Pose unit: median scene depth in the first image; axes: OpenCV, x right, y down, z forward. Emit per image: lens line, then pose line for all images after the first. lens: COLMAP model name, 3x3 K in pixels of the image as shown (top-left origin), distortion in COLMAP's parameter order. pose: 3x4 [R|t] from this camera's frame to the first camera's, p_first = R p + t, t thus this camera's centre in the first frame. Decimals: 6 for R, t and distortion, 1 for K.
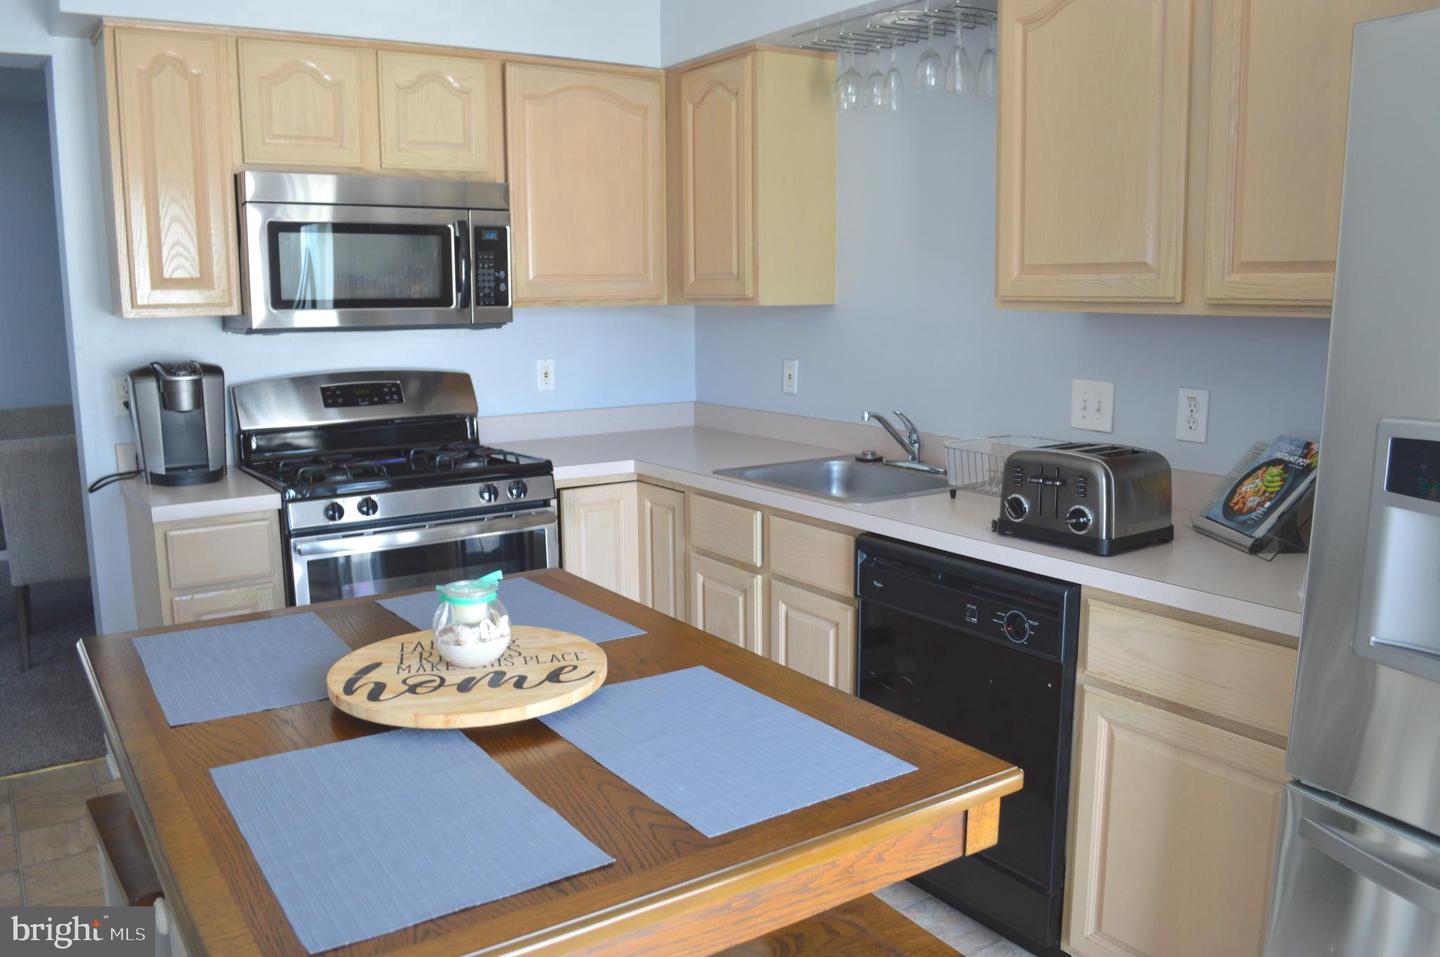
lens RADIAL K [[1151.4, 0, 720.0], [0, 1151.4, 478.5], [0, 0, 1]] dist [-0.084371, 0.013568]
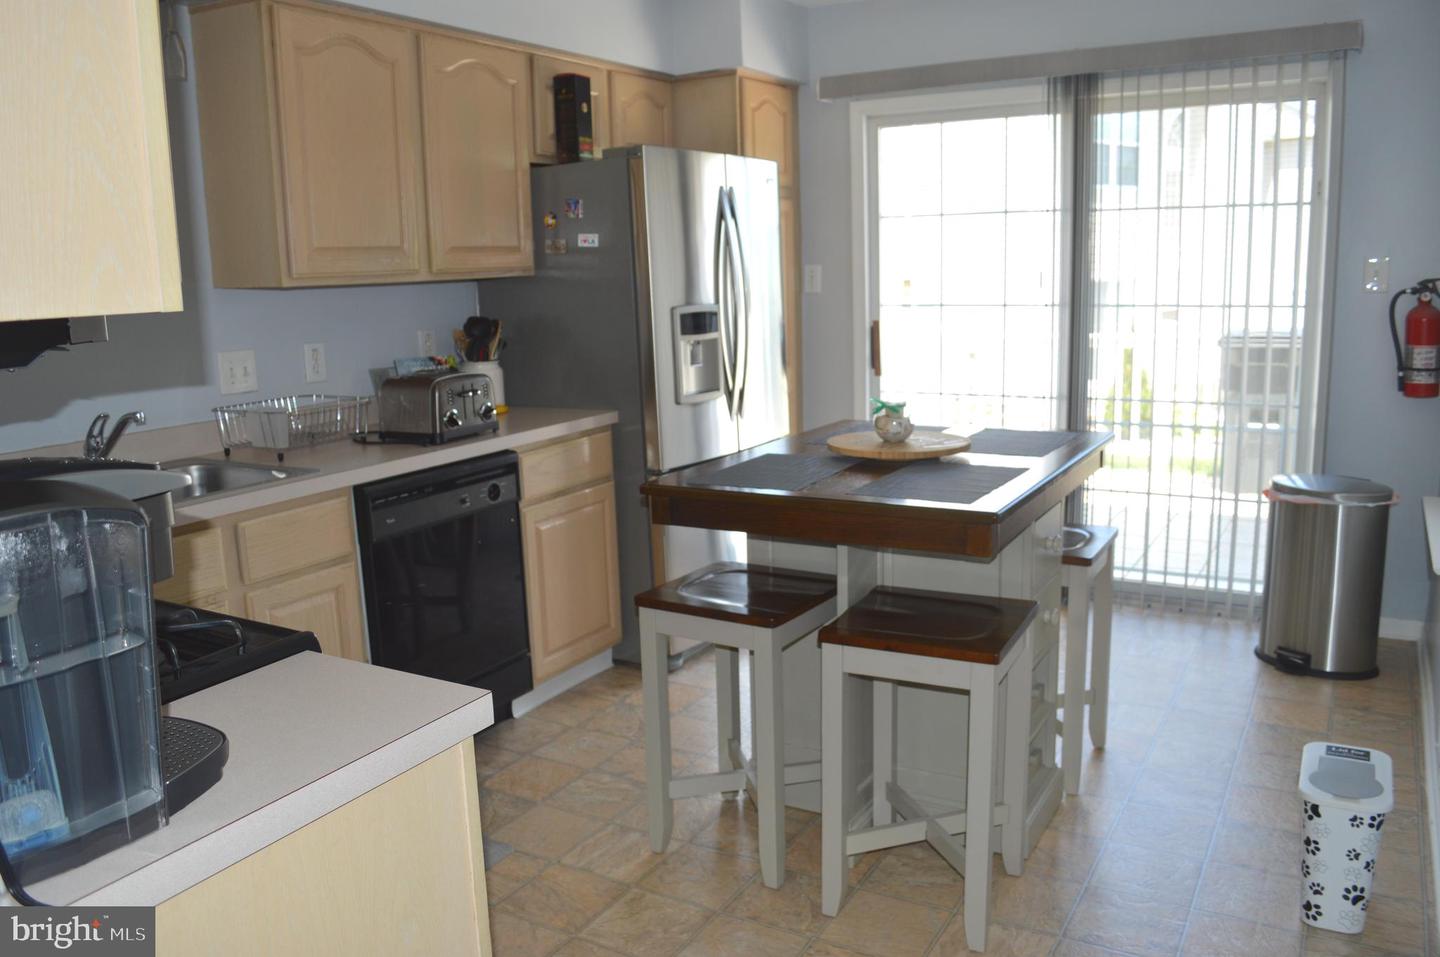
lens RADIAL K [[1151.4, 0, 720.0], [0, 1151.4, 478.5], [0, 0, 1]] dist [-0.084371, 0.013568]
pose [[-0.449643, -0.143201, 0.881654, -1.040652], [0.170606, 0.955123, 0.242143, -0.174186], [-0.876764, 0.259293, -0.405034, 1.189662]]
